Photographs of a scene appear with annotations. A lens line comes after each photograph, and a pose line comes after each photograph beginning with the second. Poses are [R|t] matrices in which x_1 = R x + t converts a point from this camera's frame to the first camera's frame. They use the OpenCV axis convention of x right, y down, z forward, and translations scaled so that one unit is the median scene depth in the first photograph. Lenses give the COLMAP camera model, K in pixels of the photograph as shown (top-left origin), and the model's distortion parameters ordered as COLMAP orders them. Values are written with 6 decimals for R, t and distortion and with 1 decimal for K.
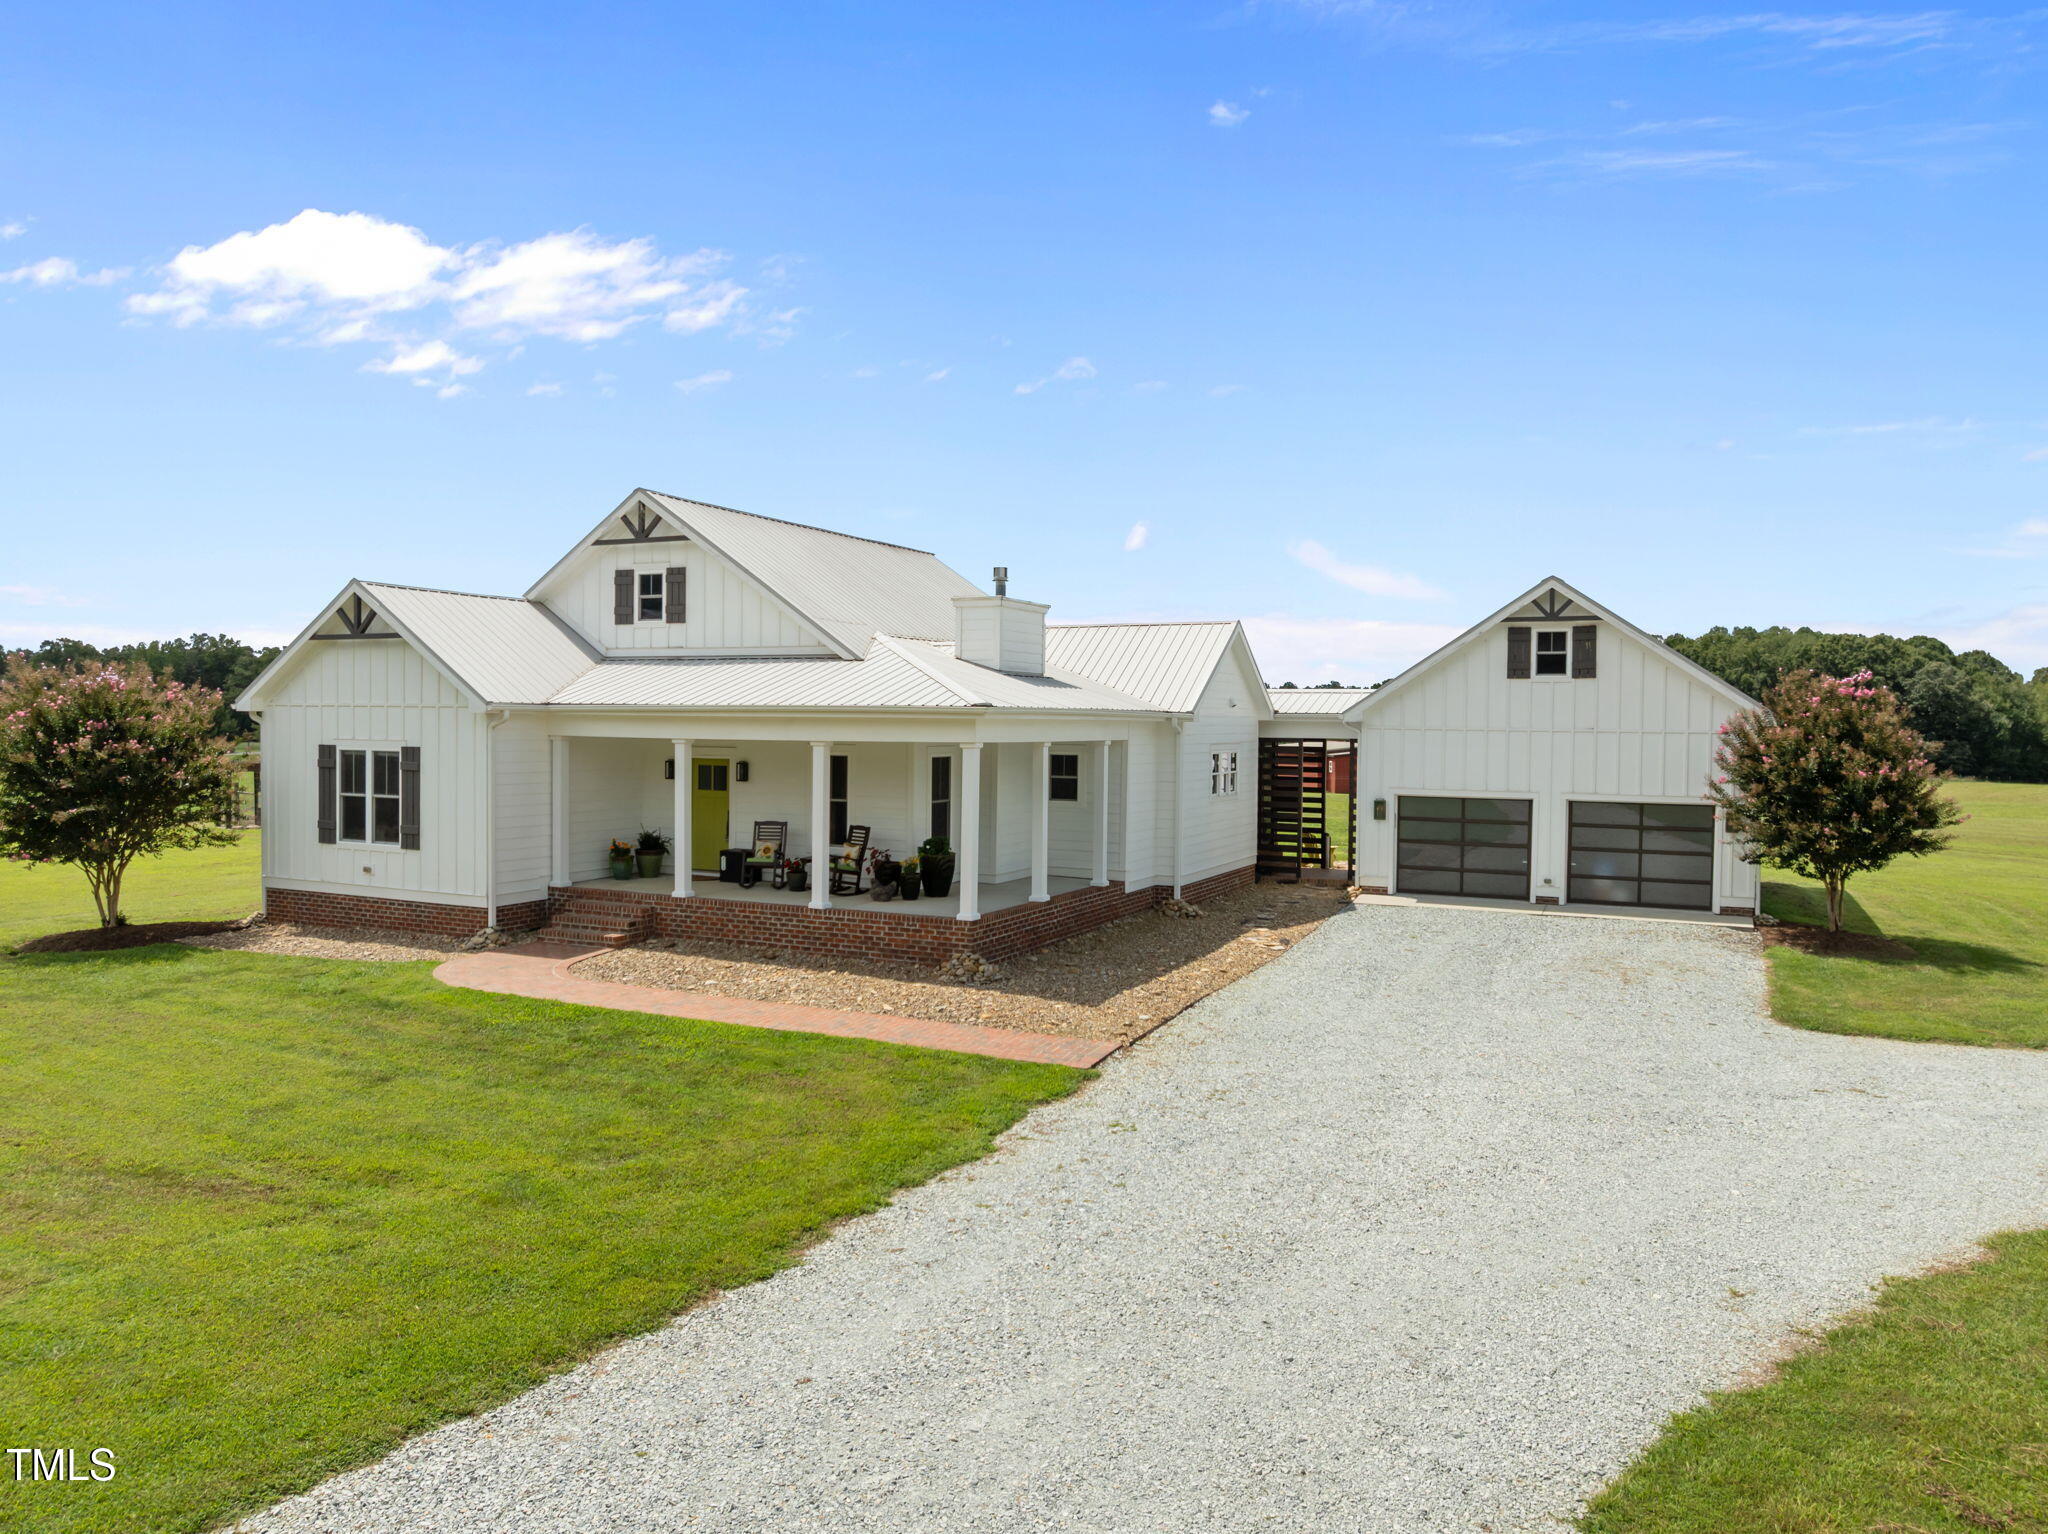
lens RADIAL K [[1436.6, 0, 1028.8], [0, 1436.6, 765.7], [0, 0, 1]] dist [-0.029490, -0.004944]
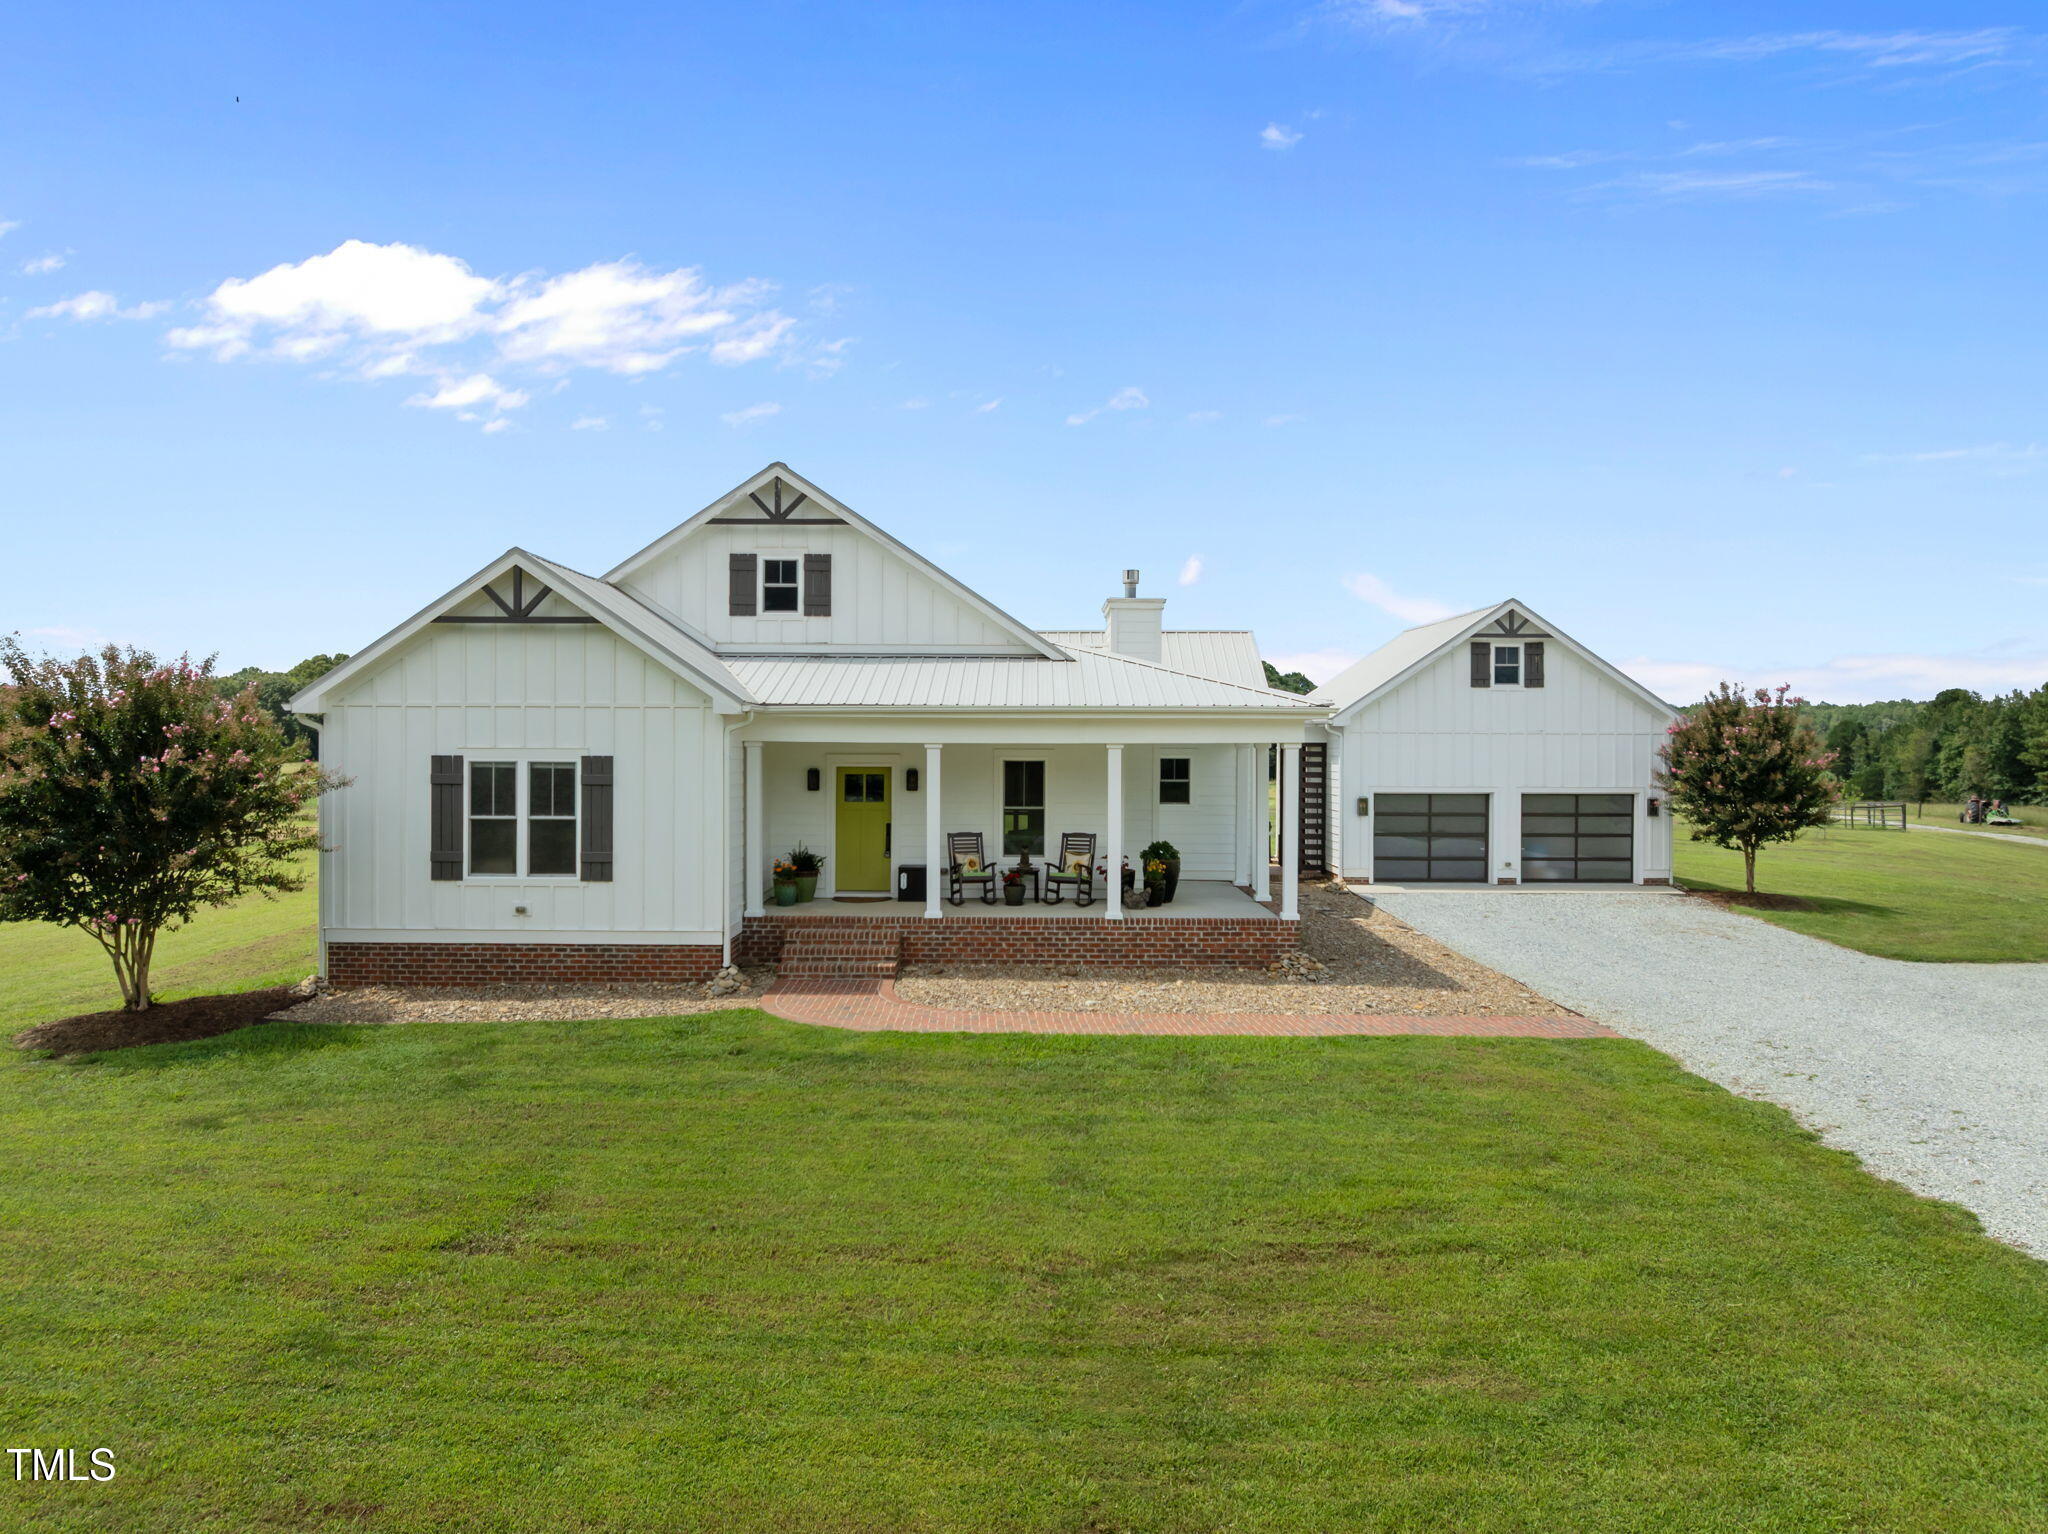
lens RADIAL K [[1436.6, 0, 1028.8], [0, 1436.6, 765.7], [0, 0, 1]] dist [-0.029490, -0.004944]
pose [[0.903608, -0.014716, 0.428109, -0.517741], [0.020143, 0.999764, -0.008150, 0.003598], [-0.427888, 0.015987, 0.903691, 0.138195]]
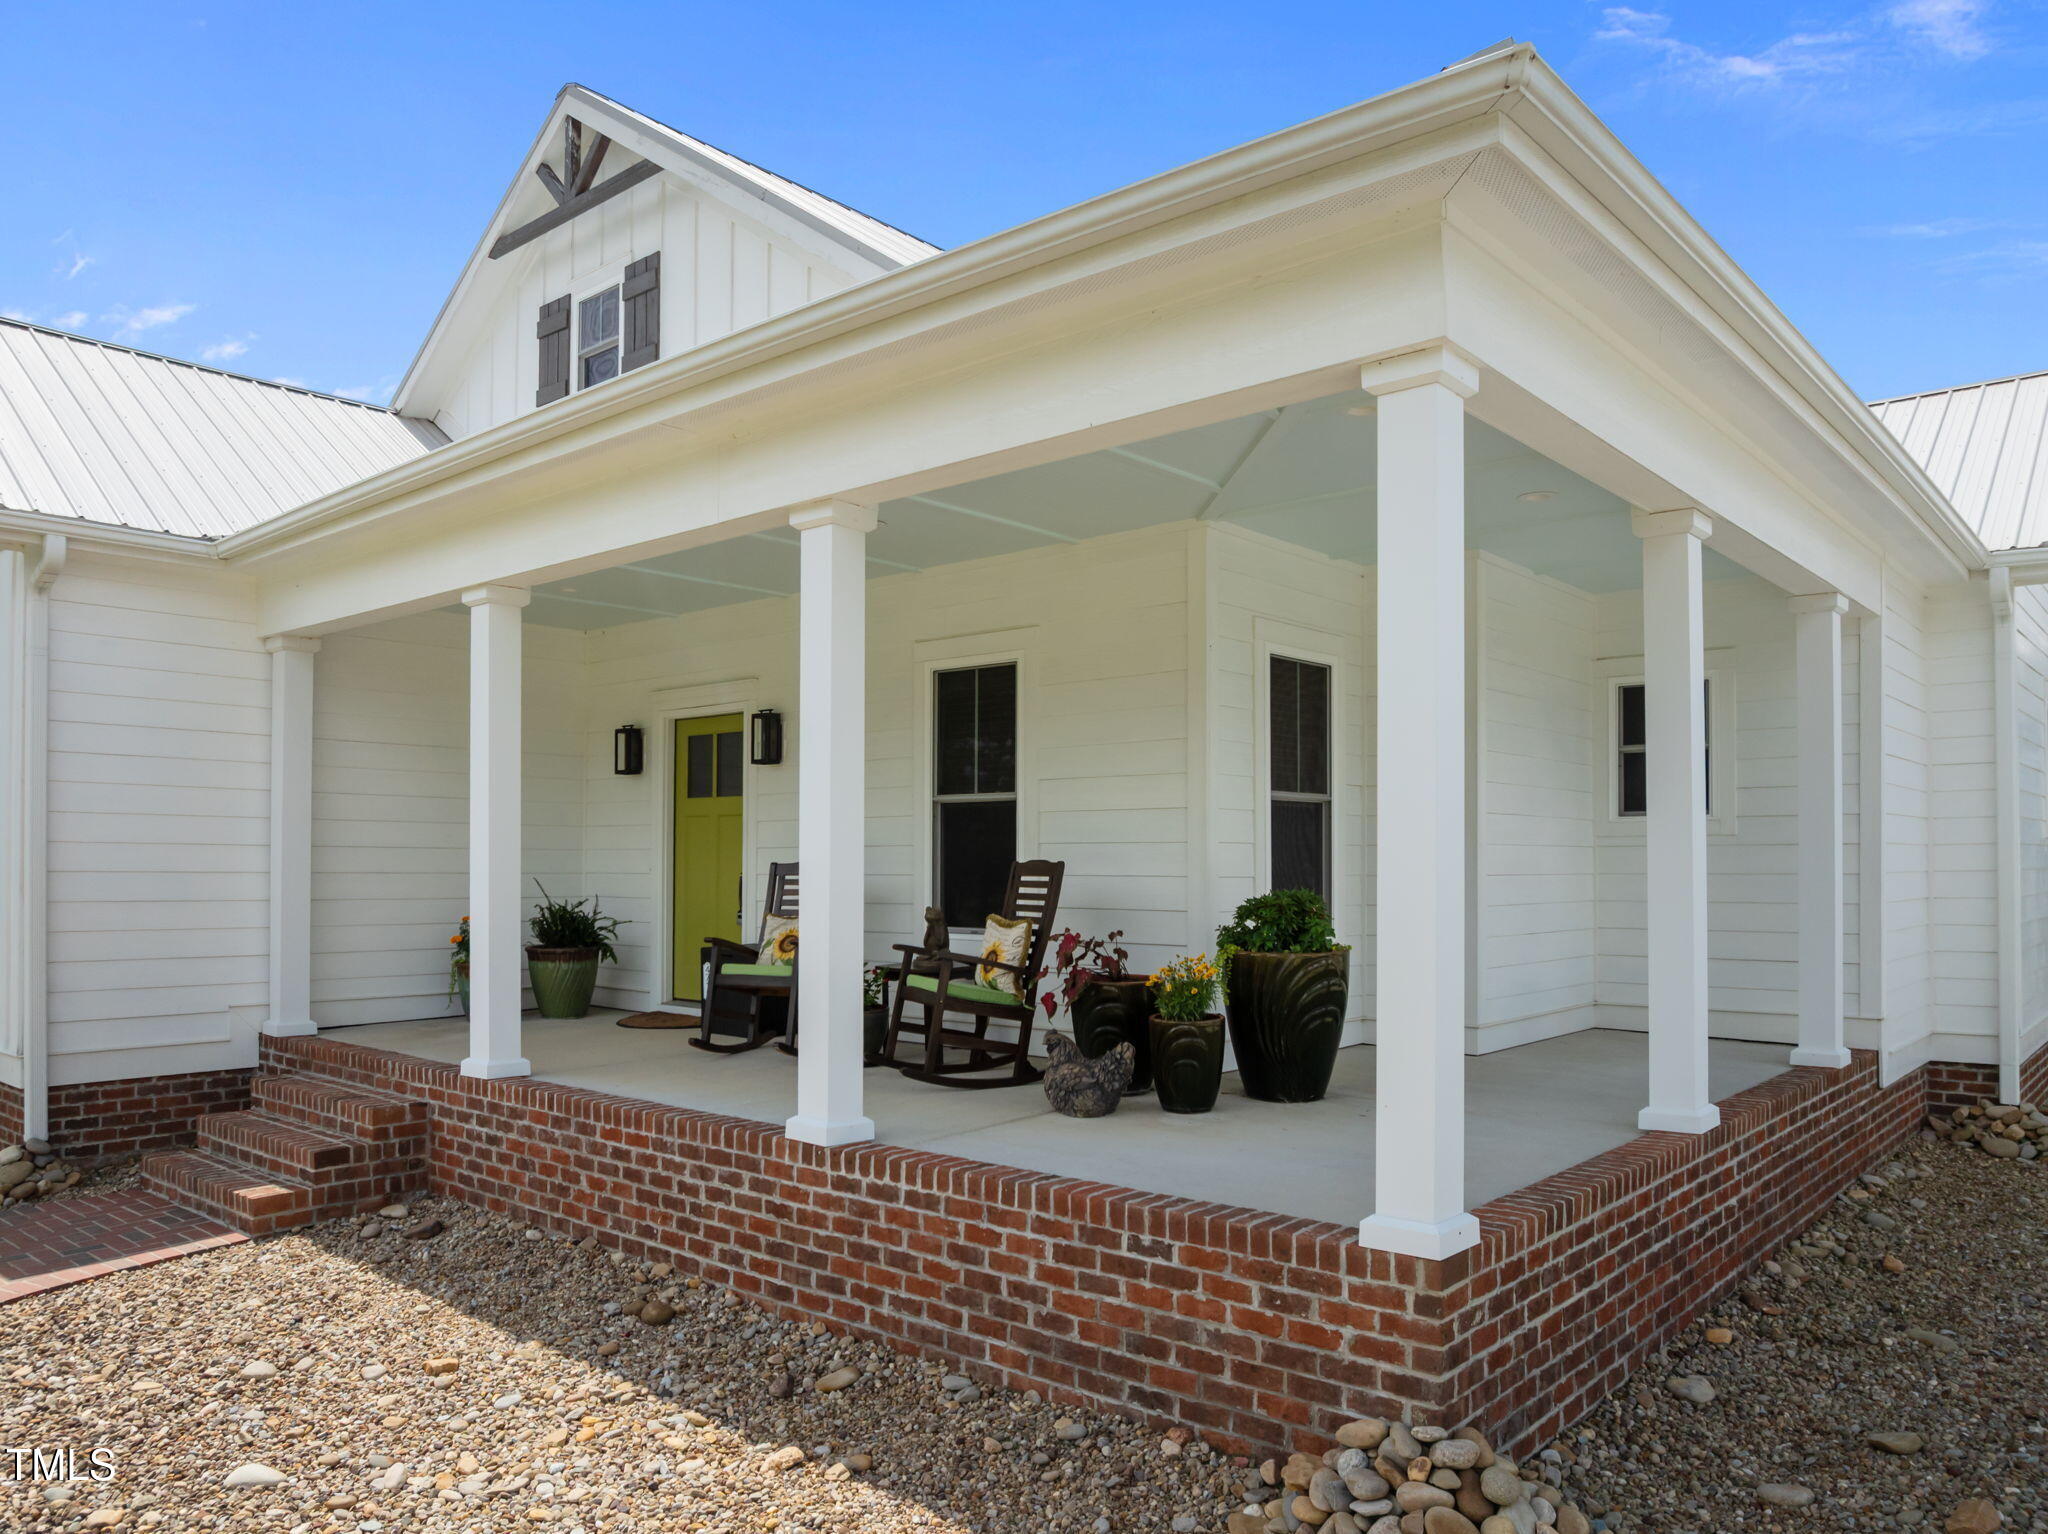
lens RADIAL K [[1479.0, 0, 1044.0], [0, 1479.0, 847.2], [0, 0, 1]] dist [-0.052268, -0.002149]
pose [[0.968698, -0.012305, -0.247937, -0.033467], [0.001728, 0.999081, -0.042832, 0.048639], [0.248236, 0.041063, 0.967829, 0.637322]]
